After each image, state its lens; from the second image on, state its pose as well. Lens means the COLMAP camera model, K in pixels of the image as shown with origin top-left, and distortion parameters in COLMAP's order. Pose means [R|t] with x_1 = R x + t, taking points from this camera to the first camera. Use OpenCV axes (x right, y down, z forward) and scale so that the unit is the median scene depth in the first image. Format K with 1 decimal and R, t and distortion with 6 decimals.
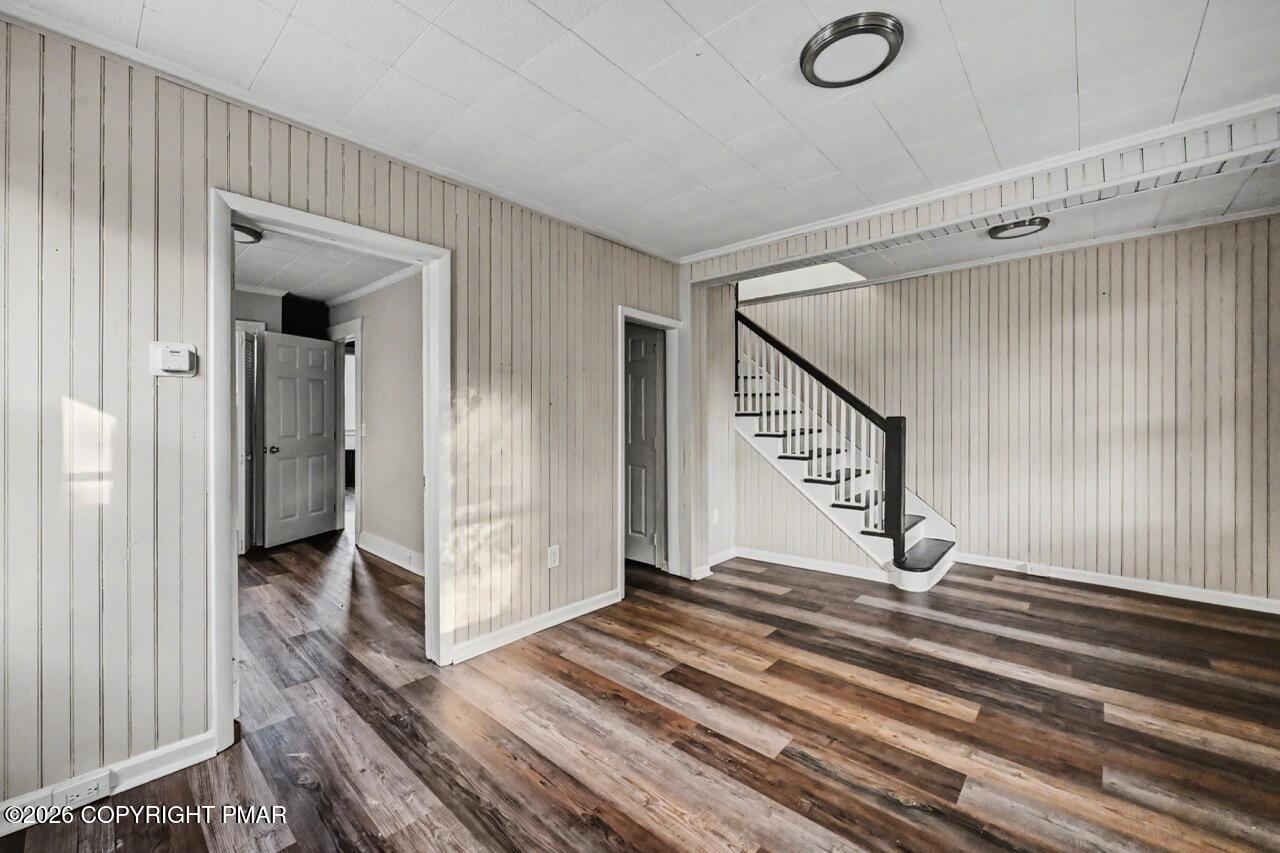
lens RADIAL K [[507.9, 0, 643.9], [0, 507.9, 418.3], [0, 0, 1]] dist [-0.000659, -0.000387]
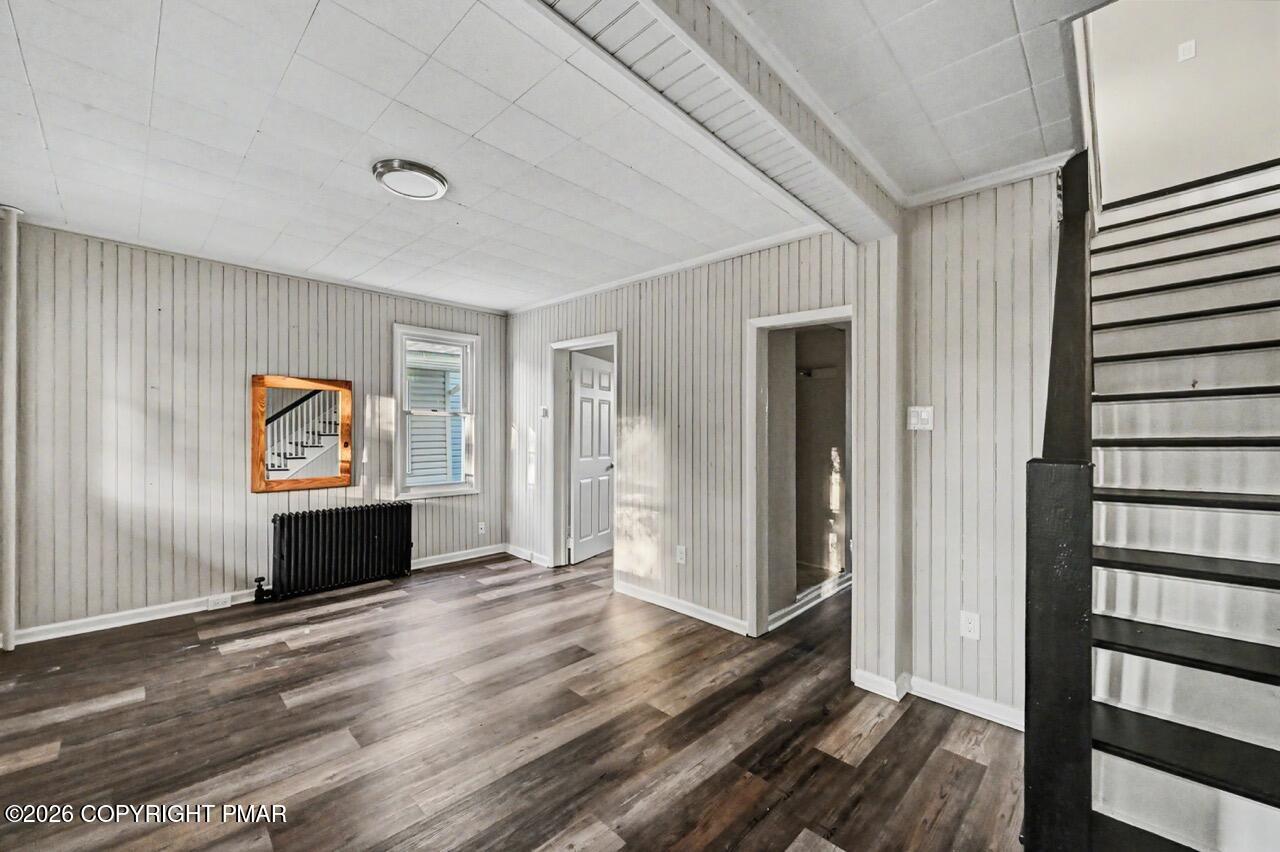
lens RADIAL K [[498.1, 0, 640.0], [0, 498.1, 426.0], [0, 0, 1]] dist [-0.004377, -0.000507]
pose [[-0.041794, -0.008141, -0.999093, 1.208761], [-0.011903, 0.999900, -0.007650, -0.022987], [0.999055, 0.011573, -0.041887, 1.157253]]
